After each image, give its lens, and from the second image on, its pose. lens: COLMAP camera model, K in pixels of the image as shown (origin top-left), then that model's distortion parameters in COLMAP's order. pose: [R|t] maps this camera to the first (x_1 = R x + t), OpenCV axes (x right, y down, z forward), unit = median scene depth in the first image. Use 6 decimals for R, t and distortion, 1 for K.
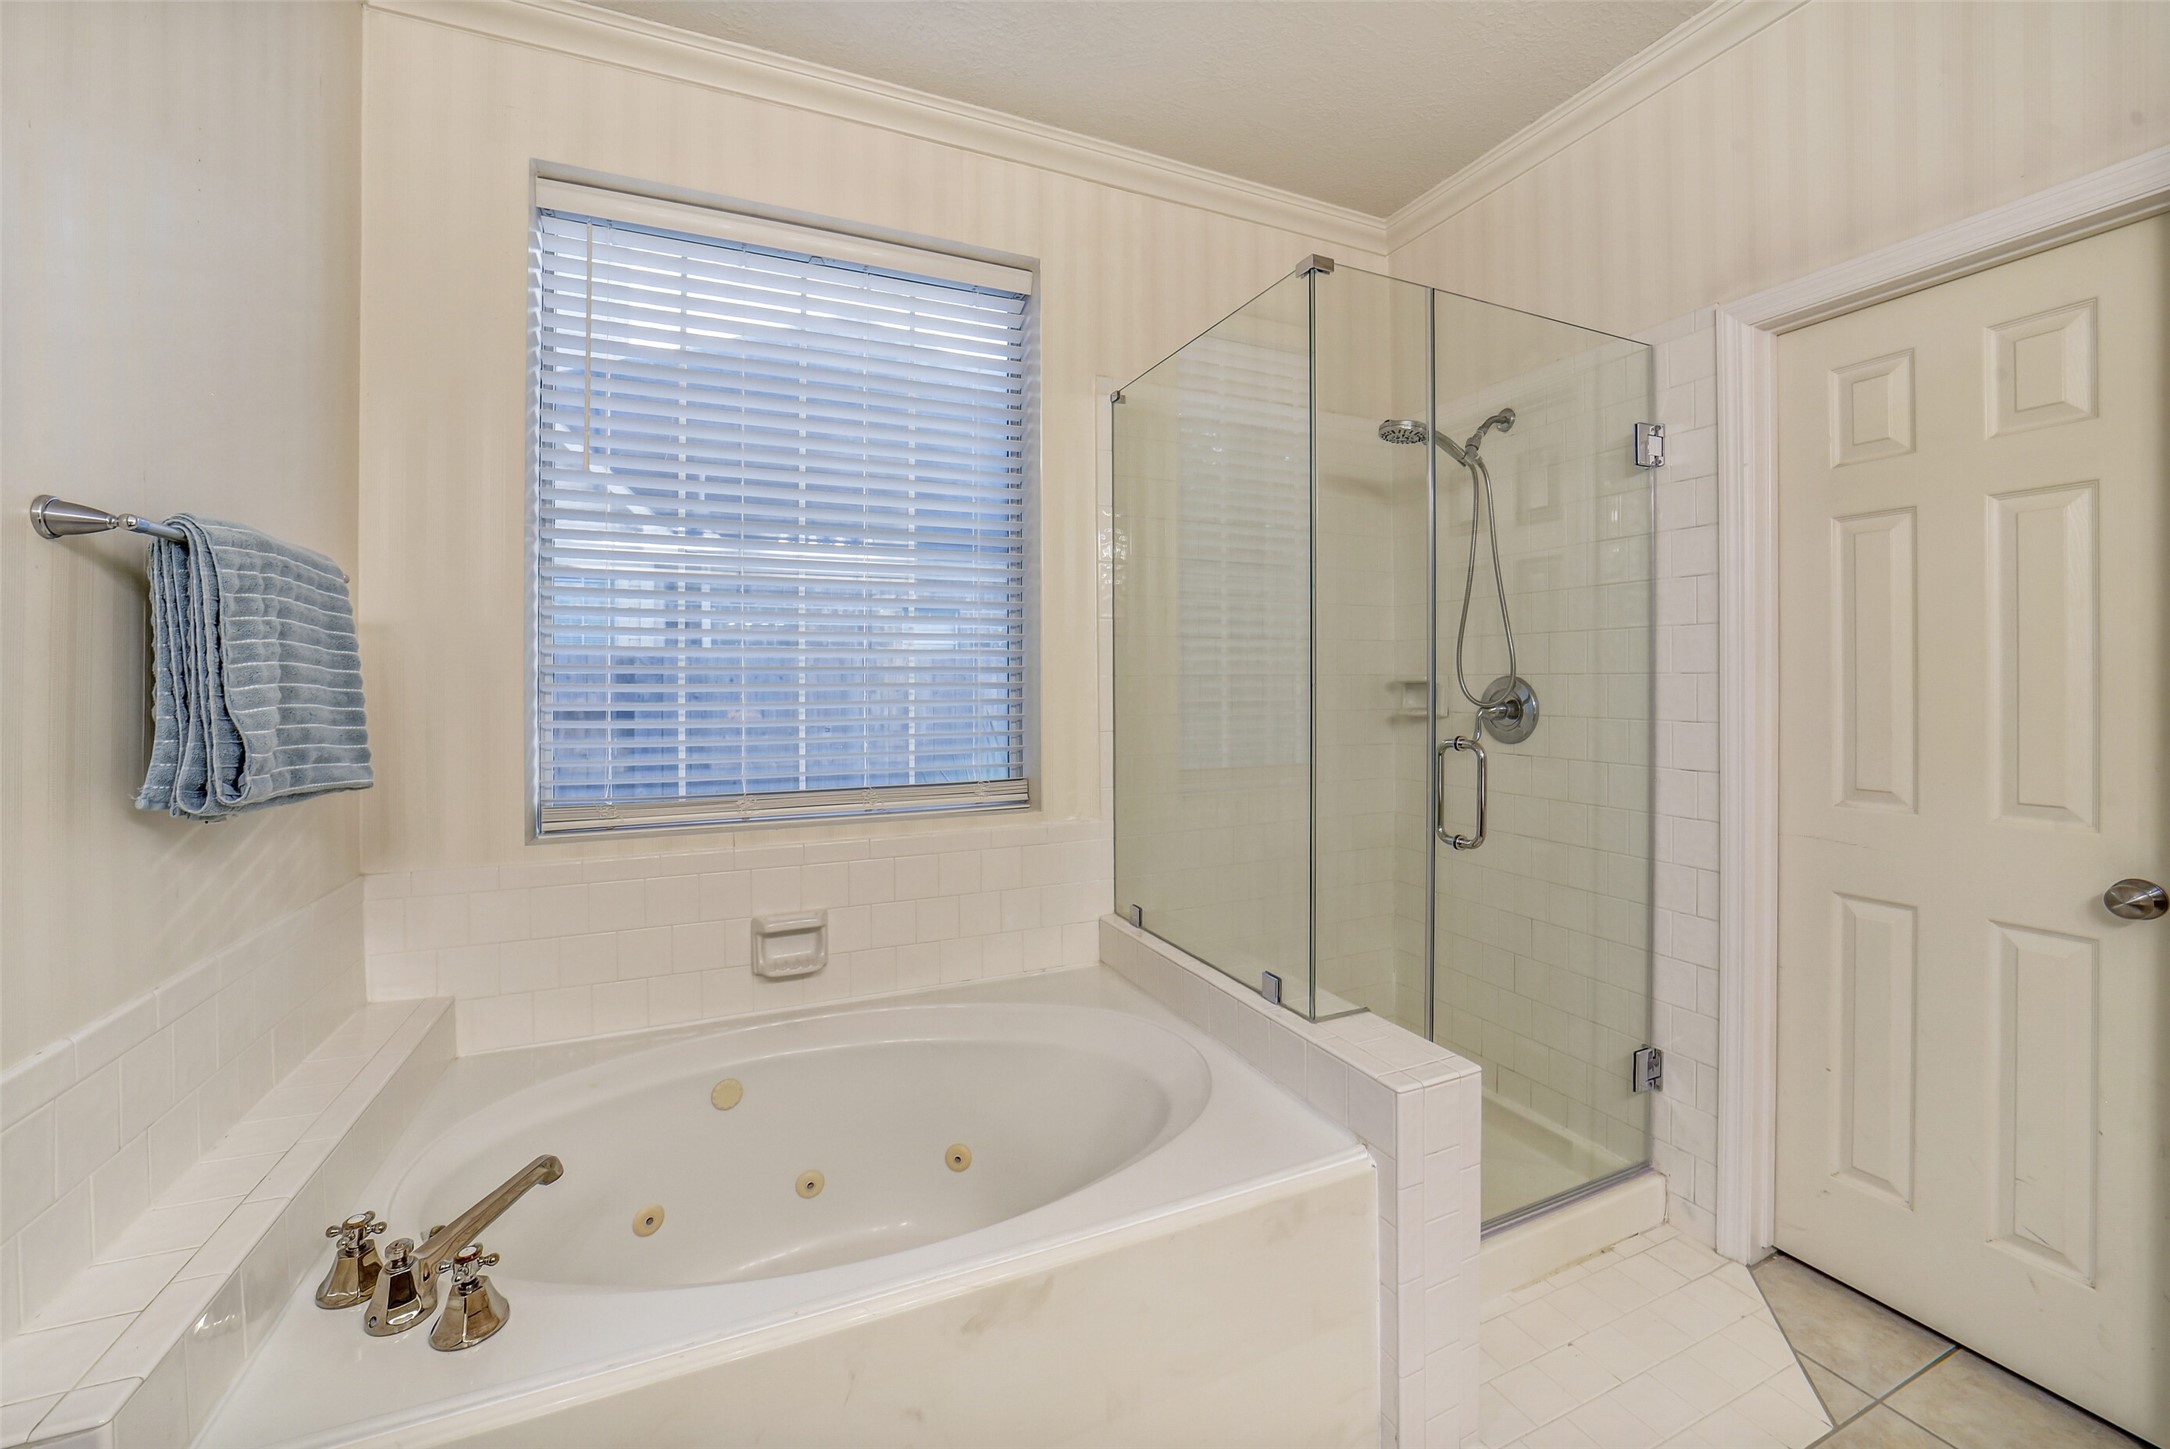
lens RADIAL K [[873.5, 0, 1087.3], [0, 873.5, 683.1], [0, 0, 1]] dist [-0.038424, 0.008113]
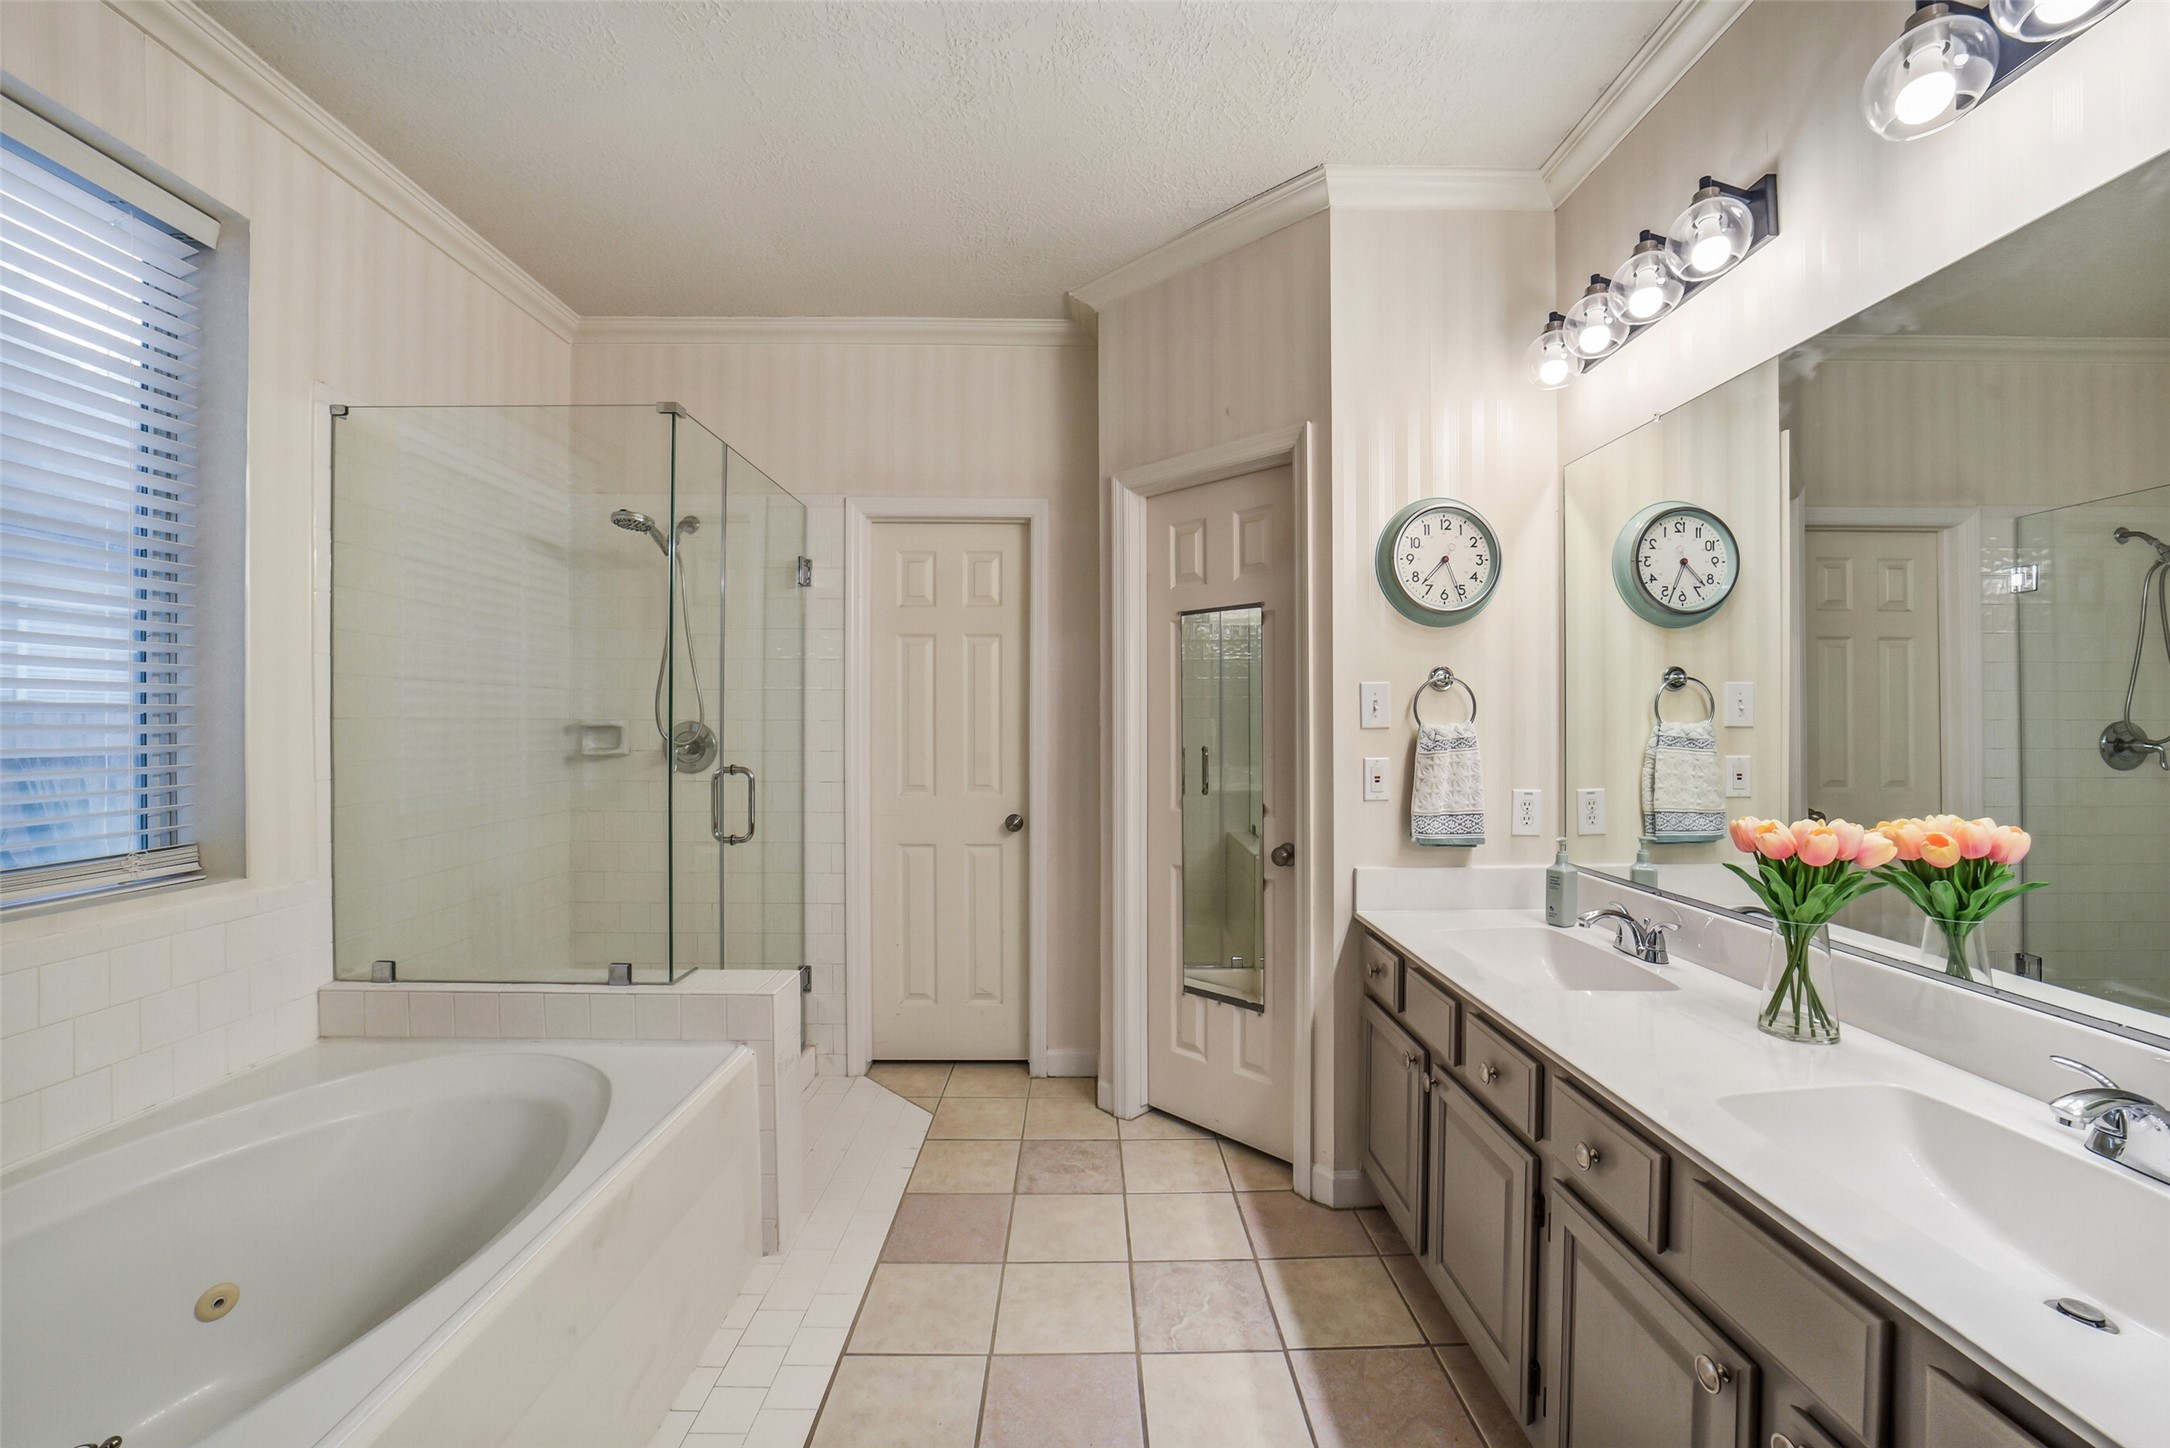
lens RADIAL K [[856.9, 0, 1099.5], [0, 856.9, 722.1], [0, 0, 1]] dist [-0.029984, 0.000303]
pose [[0.393851, 0.006131, 0.919154, -0.542852], [-0.000150, 0.999978, -0.006606, 0.001287], [-0.919174, 0.002464, 0.393844, -0.085144]]
